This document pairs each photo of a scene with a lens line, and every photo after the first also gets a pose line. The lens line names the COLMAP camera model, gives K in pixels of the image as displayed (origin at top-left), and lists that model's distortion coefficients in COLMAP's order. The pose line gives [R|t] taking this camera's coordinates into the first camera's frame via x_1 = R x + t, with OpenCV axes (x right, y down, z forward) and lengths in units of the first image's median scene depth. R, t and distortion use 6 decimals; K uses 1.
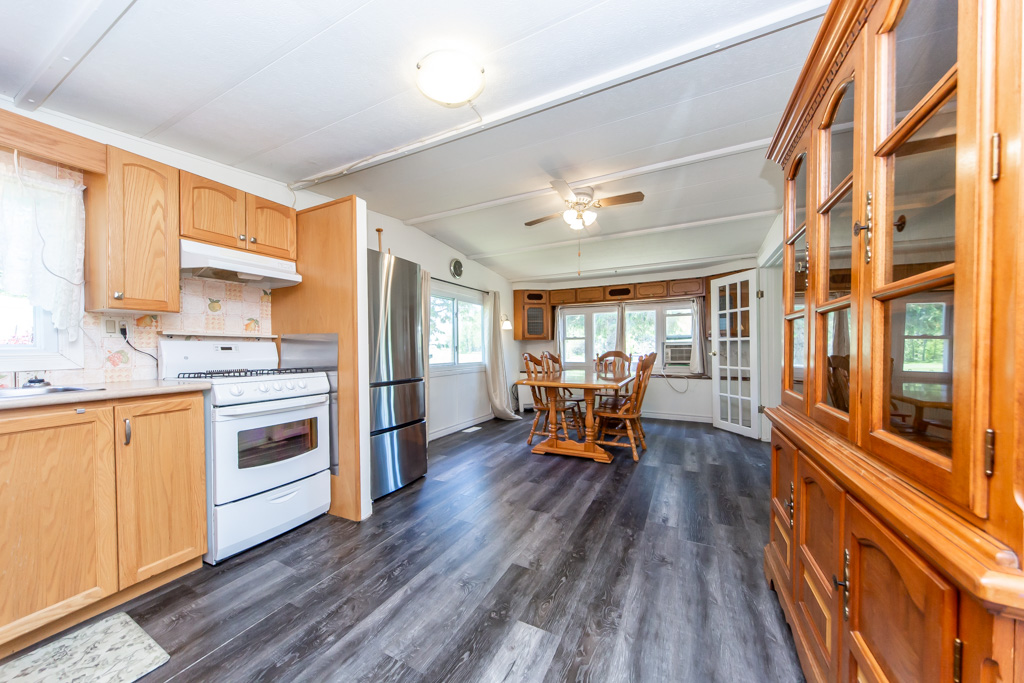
lens RADIAL K [[349.1, 0, 512.0], [0, 349.1, 341.5], [0, 0, 1]] dist [0.000210, 0.000005]
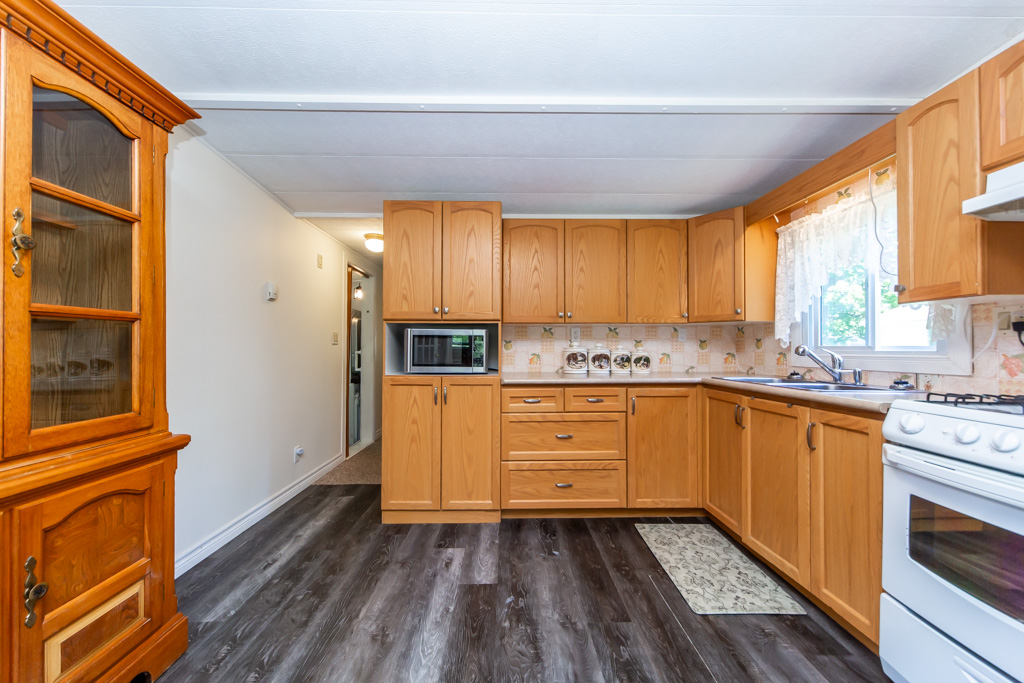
lens RADIAL K [[358.8, 0, 512.0], [0, 358.8, 341.5], [0, 0, 1]] dist [0.001262, 0.000096]
pose [[-0.886073, -0.001552, -0.463543, 0.108959], [0.013494, 0.999484, -0.029141, 0.009230], [0.463350, -0.032076, -0.885595, 1.385870]]
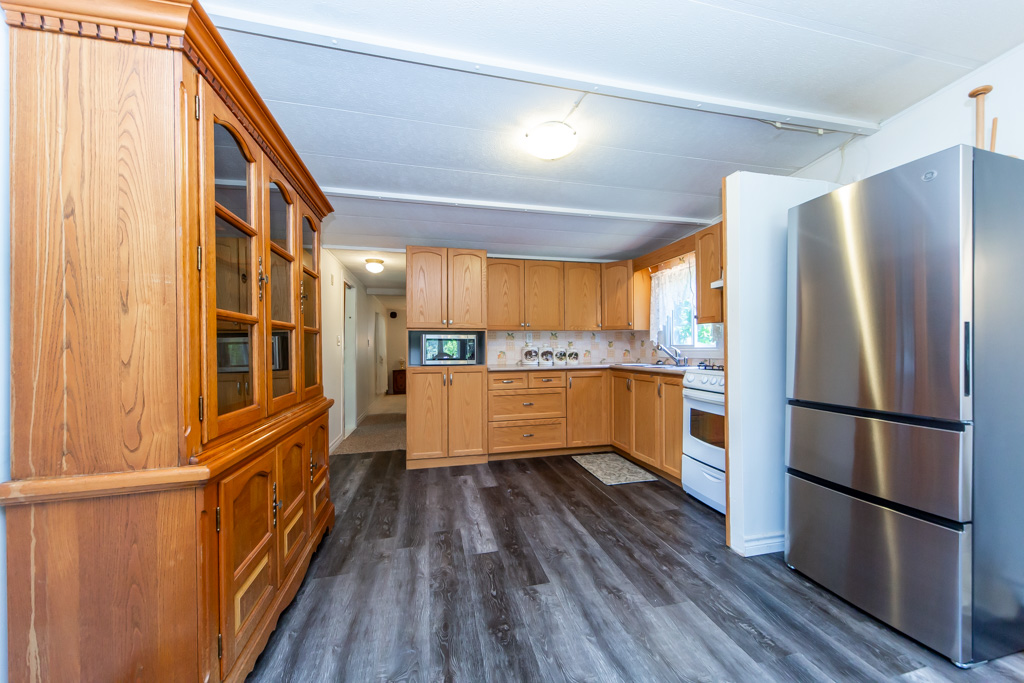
lens RADIAL K [[358.8, 0, 512.0], [0, 358.8, 341.5], [0, 0, 1]] dist [0.001262, 0.000096]
pose [[-0.764956, 0.002018, -0.644079, 0.757859], [0.023275, 0.999429, -0.024510, 0.014328], [0.643662, -0.033740, -0.764566, 1.841337]]
